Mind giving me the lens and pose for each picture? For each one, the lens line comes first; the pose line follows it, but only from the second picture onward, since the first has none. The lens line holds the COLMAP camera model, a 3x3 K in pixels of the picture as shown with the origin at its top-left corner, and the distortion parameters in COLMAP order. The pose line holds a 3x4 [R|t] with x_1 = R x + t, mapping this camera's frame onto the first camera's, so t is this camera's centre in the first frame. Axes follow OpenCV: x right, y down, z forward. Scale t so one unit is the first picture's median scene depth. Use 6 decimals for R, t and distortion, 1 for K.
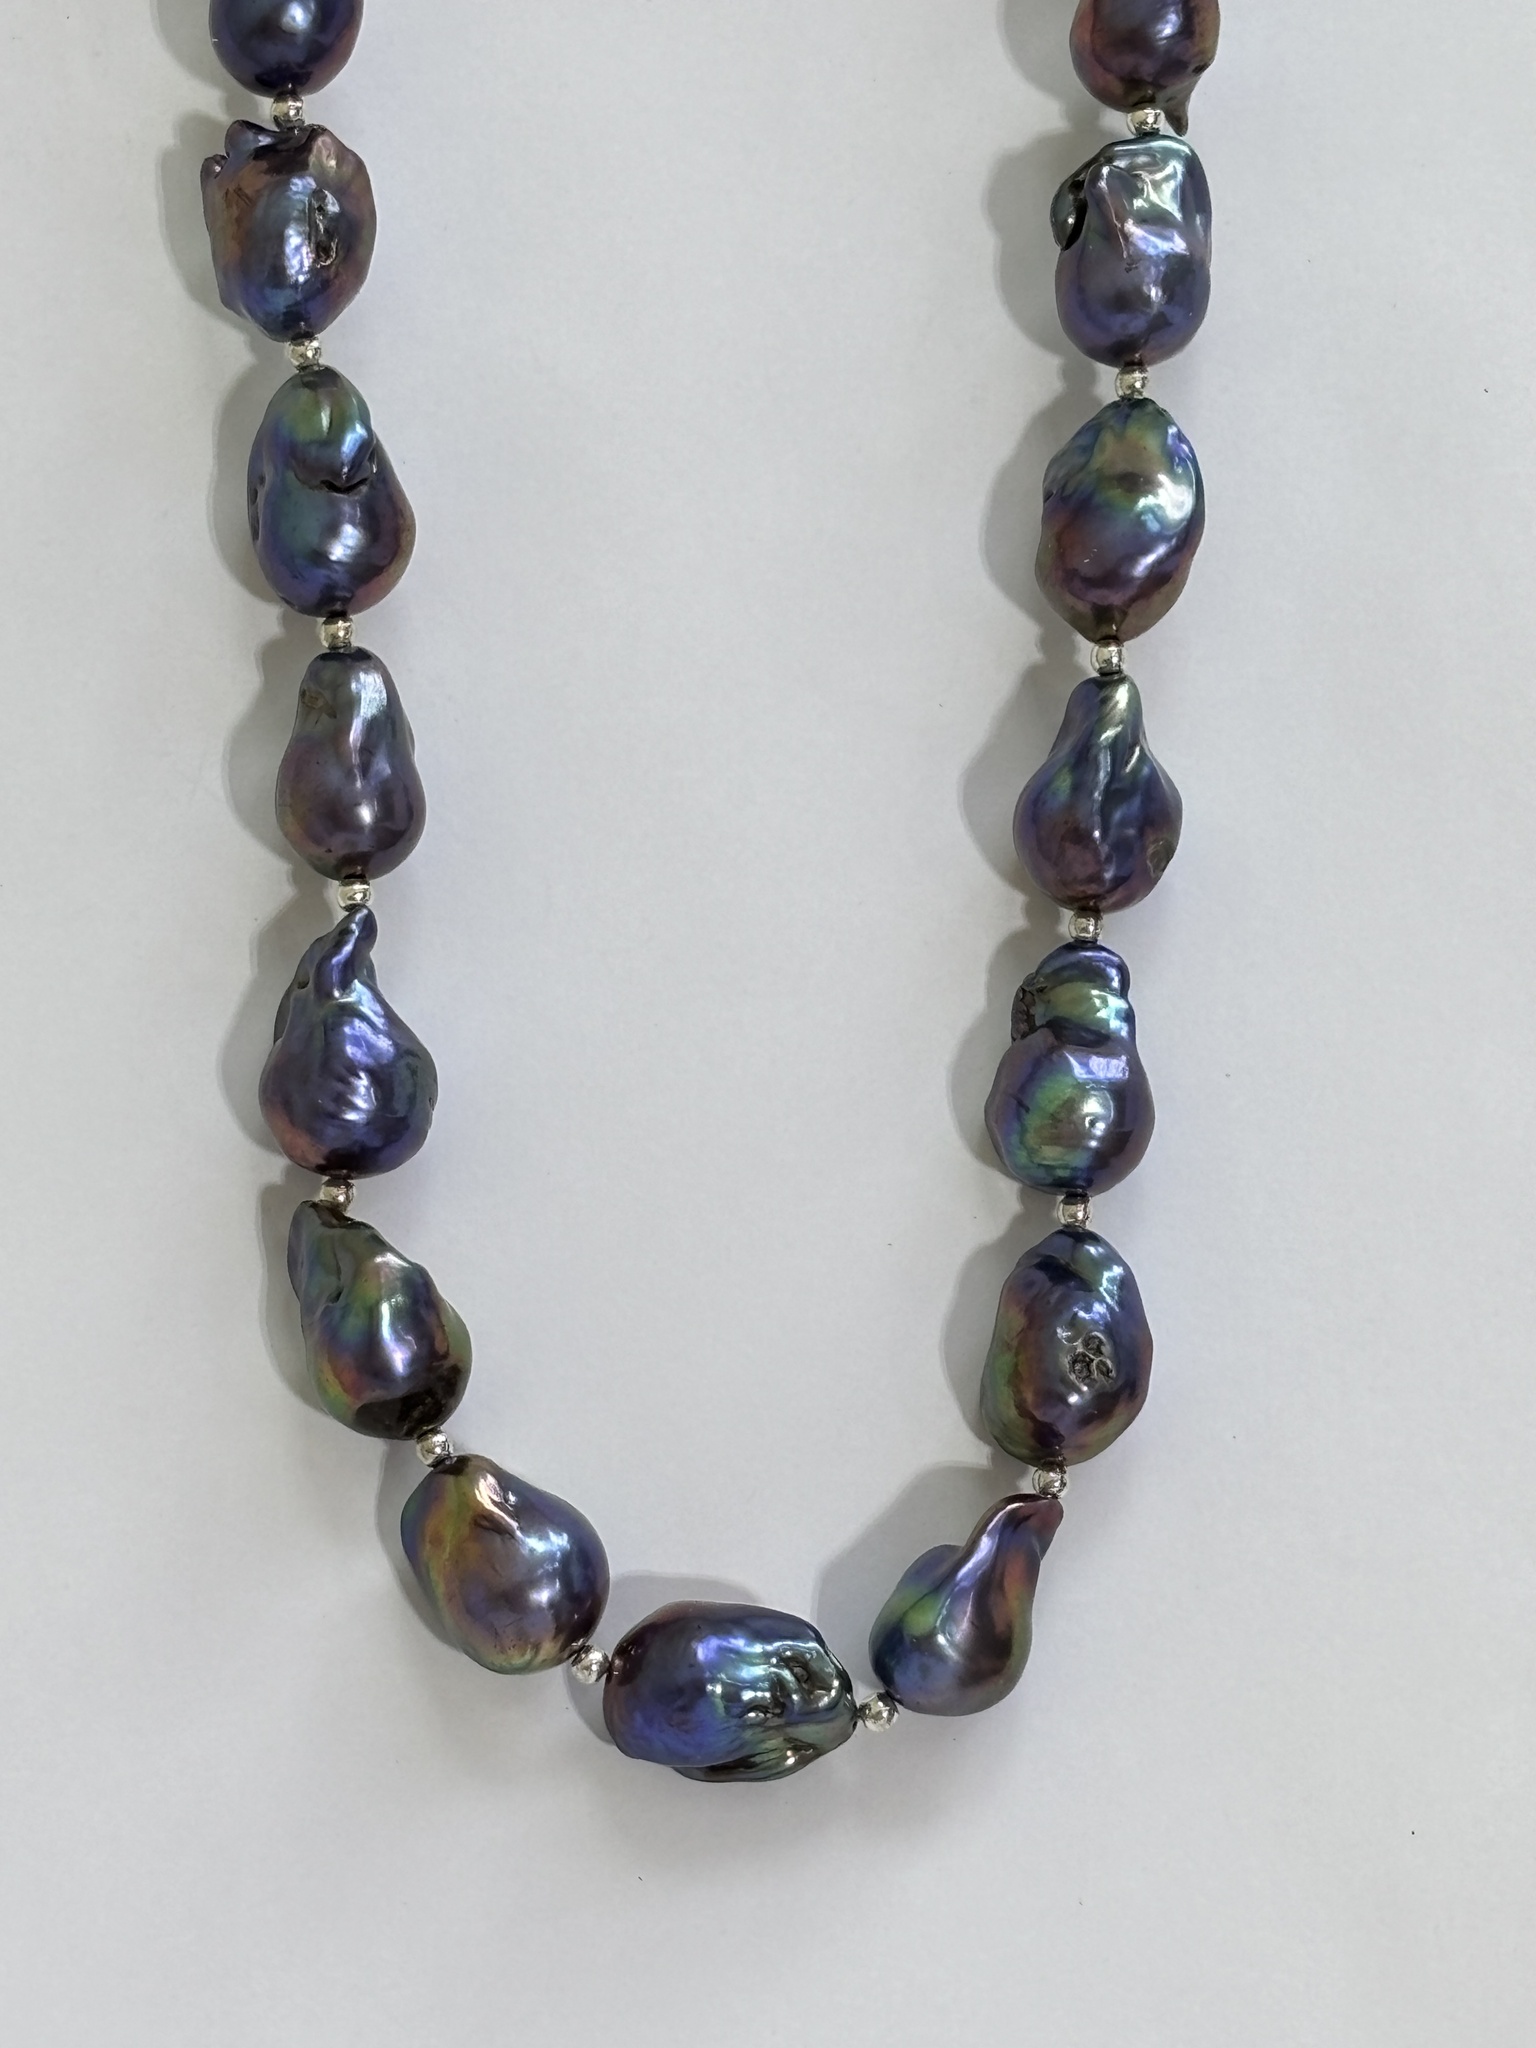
lens RADIAL K [[6395.0, 0, 778.3], [0, 6395.0, 1020.8], [0, 0, 1]] dist [0.188643, 0.000000]
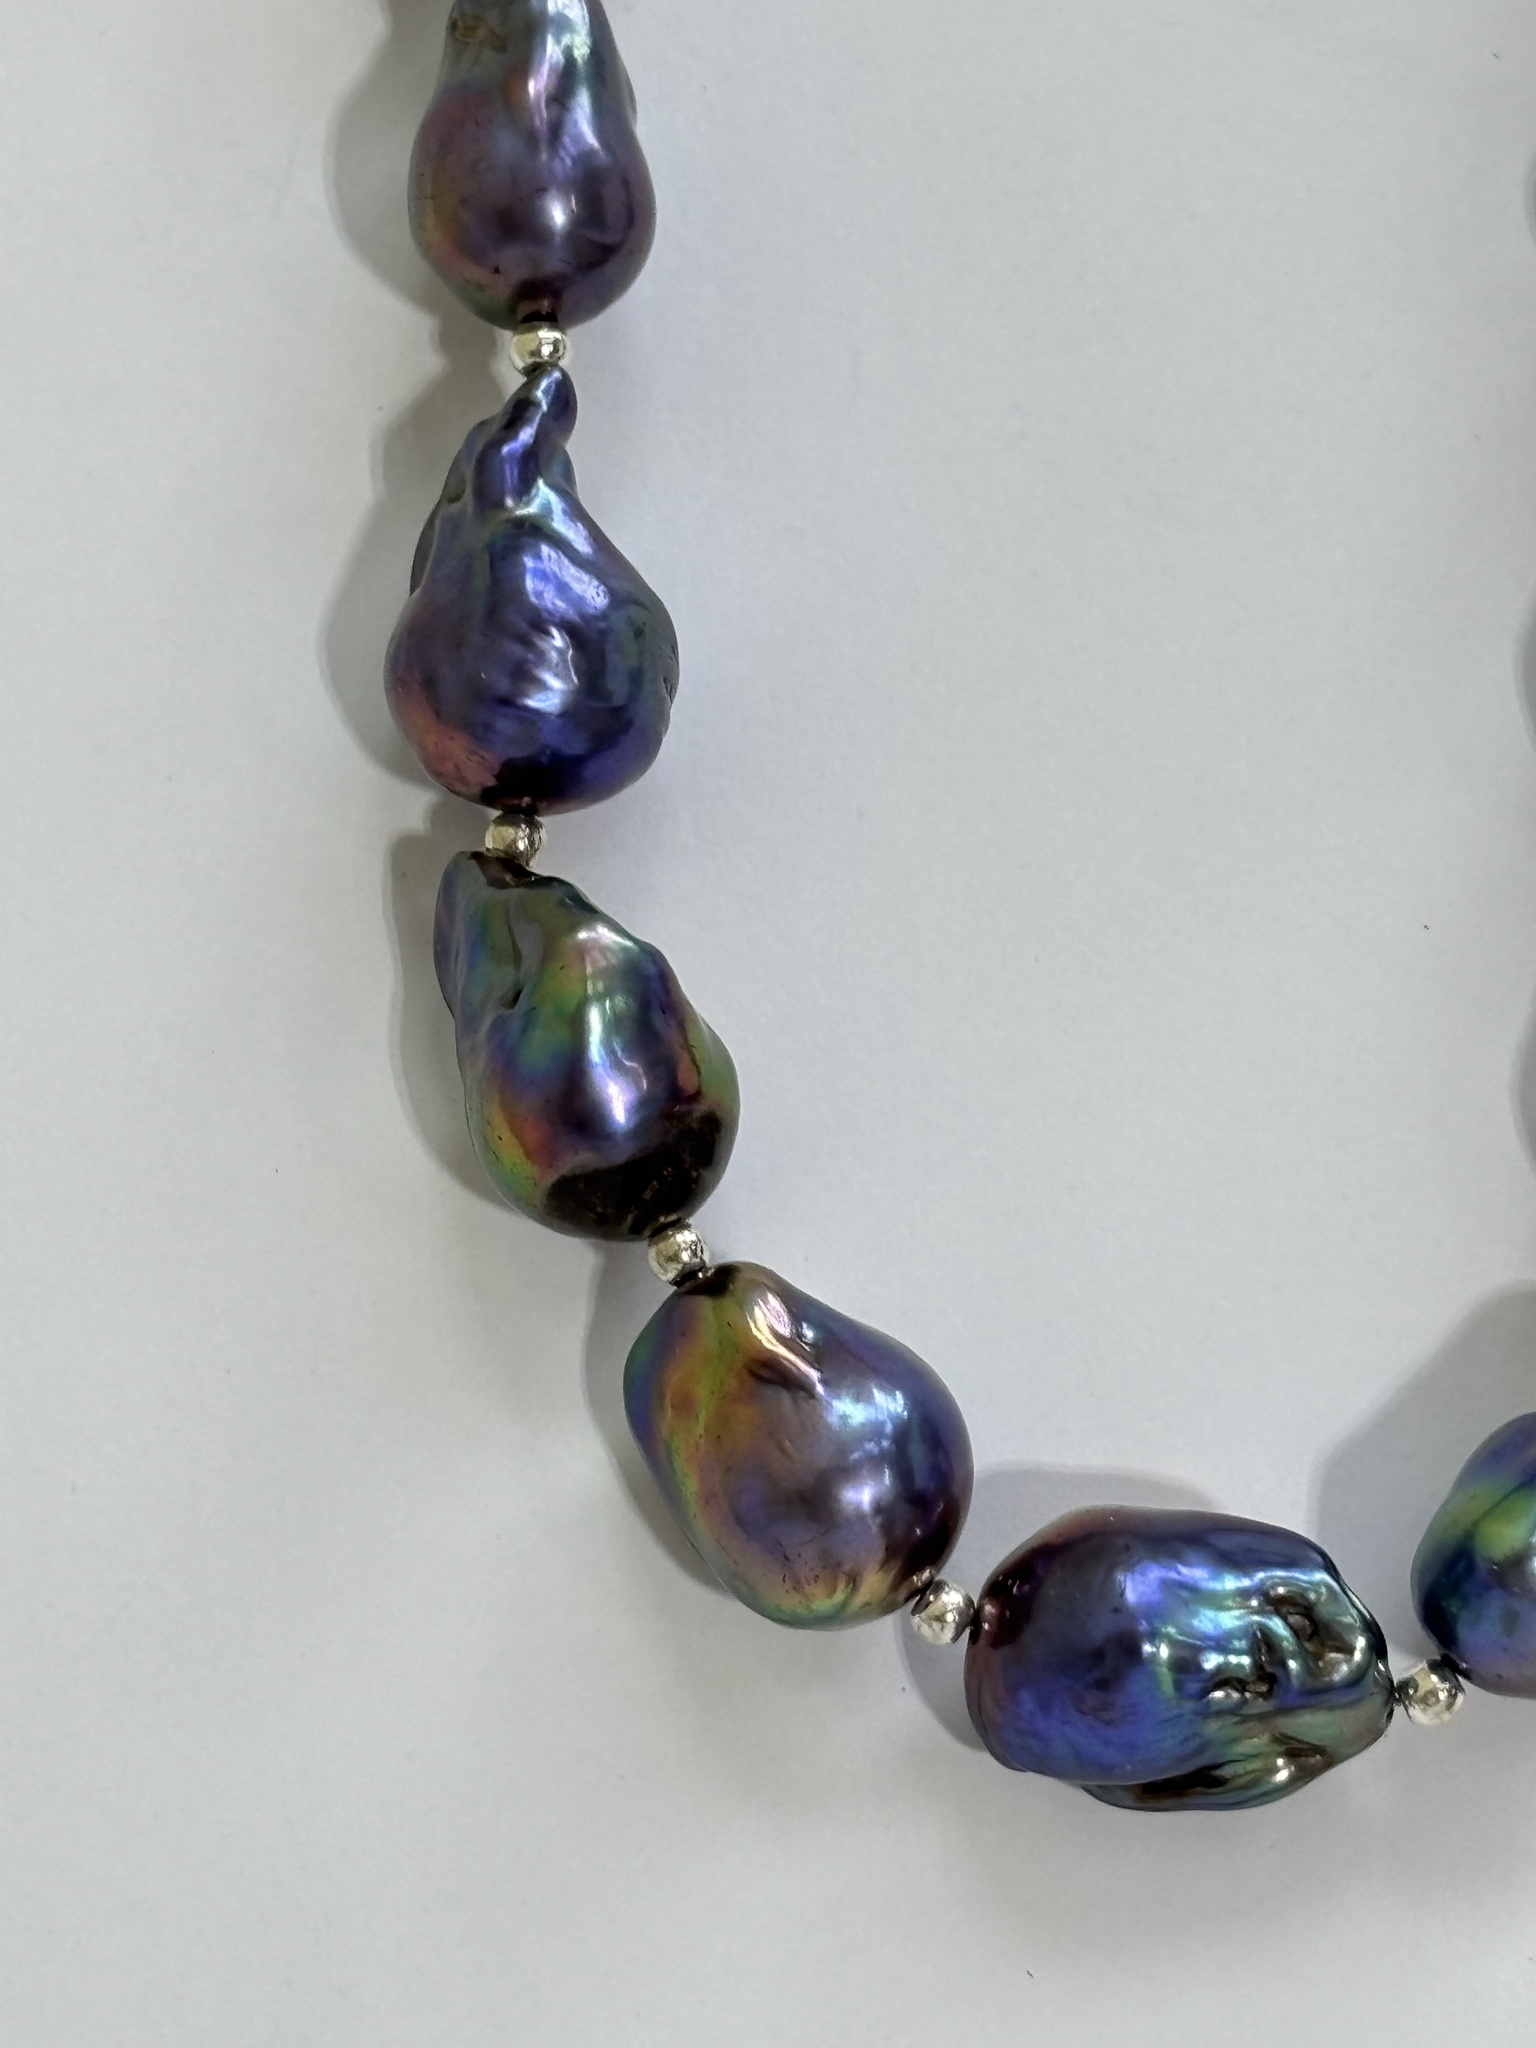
lens RADIAL K [[6395.0, 0, 759.4], [0, 6395.0, 1022.9], [0, 0, 1]] dist [0.188643, 0.000000]
pose [[0.999076, -0.008912, -0.042049, -0.020811], [0.008278, 0.999850, -0.015227, 0.054399], [0.042179, 0.014865, 0.999000, 0.402010]]
